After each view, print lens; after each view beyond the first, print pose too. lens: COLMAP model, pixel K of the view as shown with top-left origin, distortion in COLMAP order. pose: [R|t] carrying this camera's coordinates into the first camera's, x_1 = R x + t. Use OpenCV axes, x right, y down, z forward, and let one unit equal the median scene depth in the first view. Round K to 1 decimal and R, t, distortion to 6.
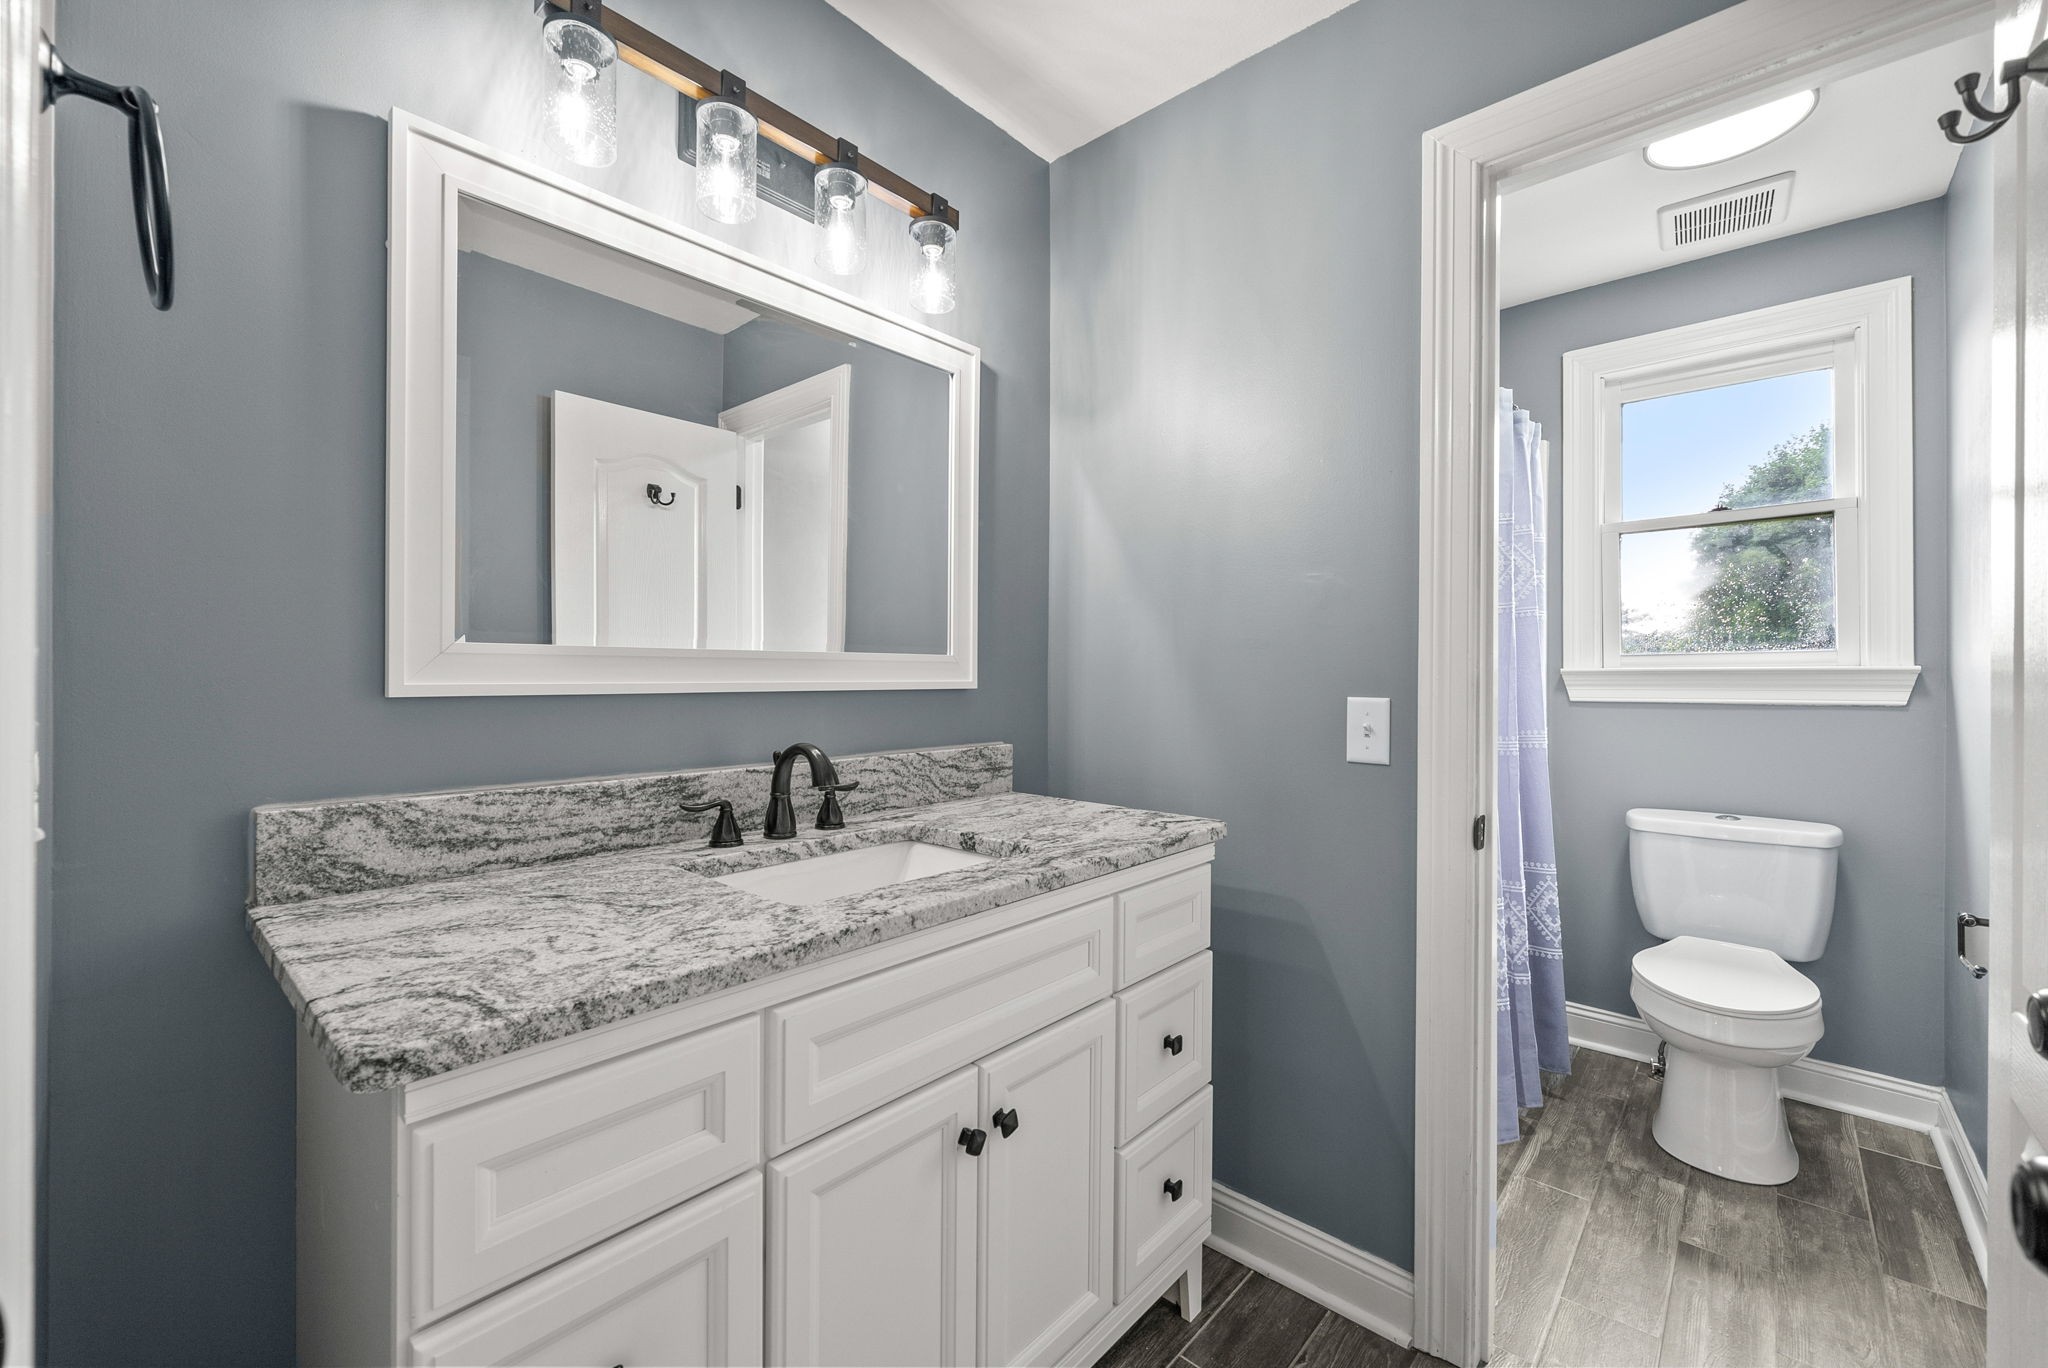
lens RADIAL K [[857.9, 0, 1150.5], [0, 857.9, 669.2], [0, 0, 1]] dist [-0.001163, 0.000212]
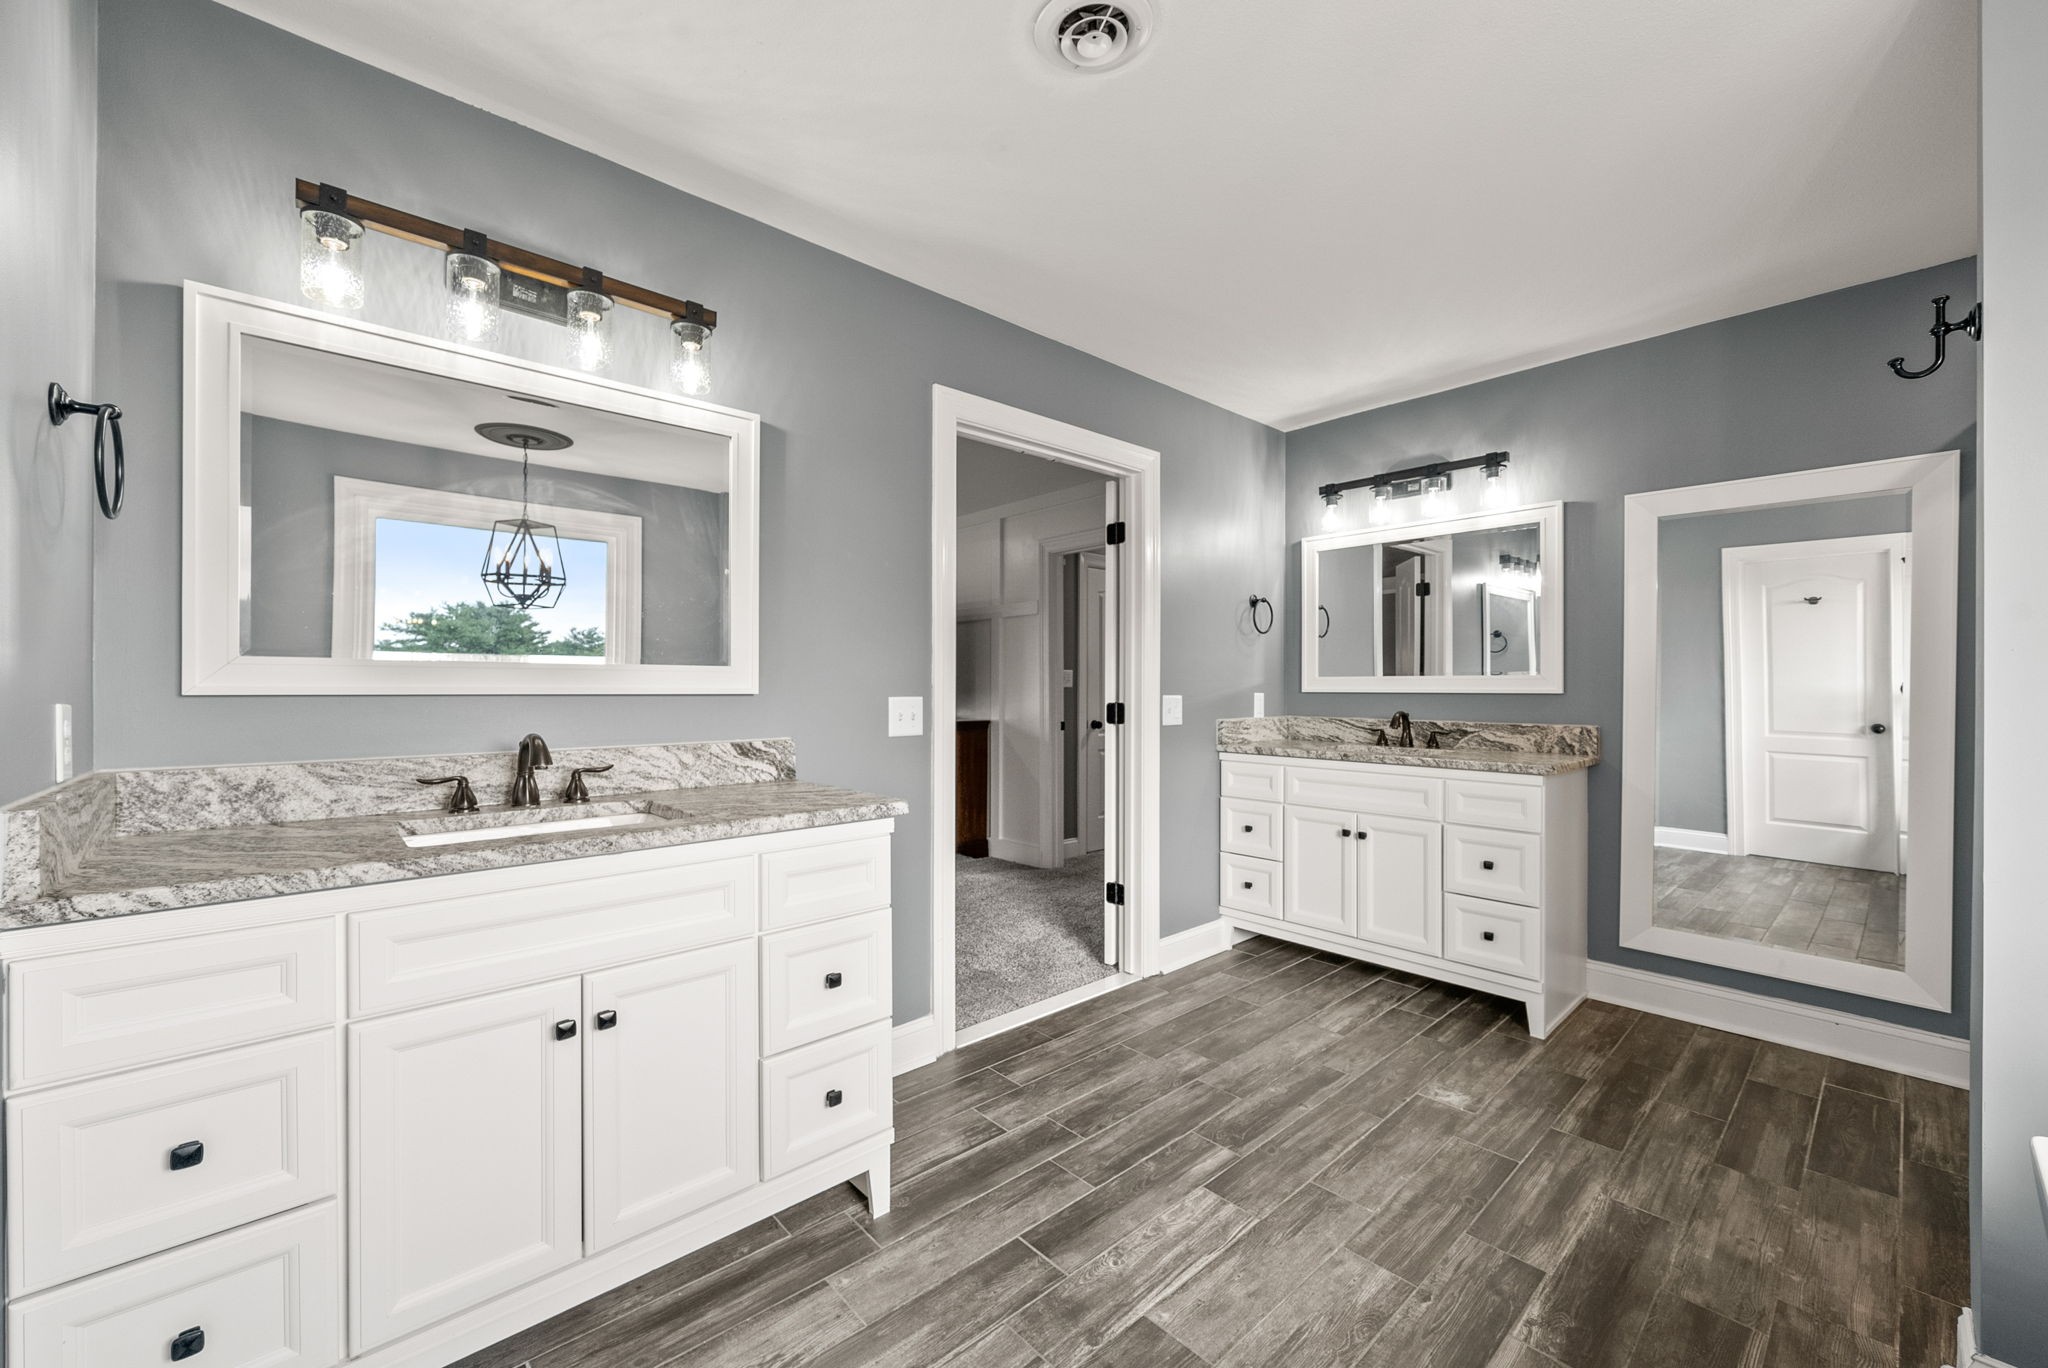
lens RADIAL K [[786.7, 0, 1008.5], [0, 786.7, 686.4], [0, 0, 1]] dist [-0.000869, -0.000009]
pose [[-0.137355, -0.008200, -0.990488, 2.193222], [0.003058, 0.999957, -0.008703, 0.026640], [0.990517, -0.004224, -0.137324, 0.132563]]
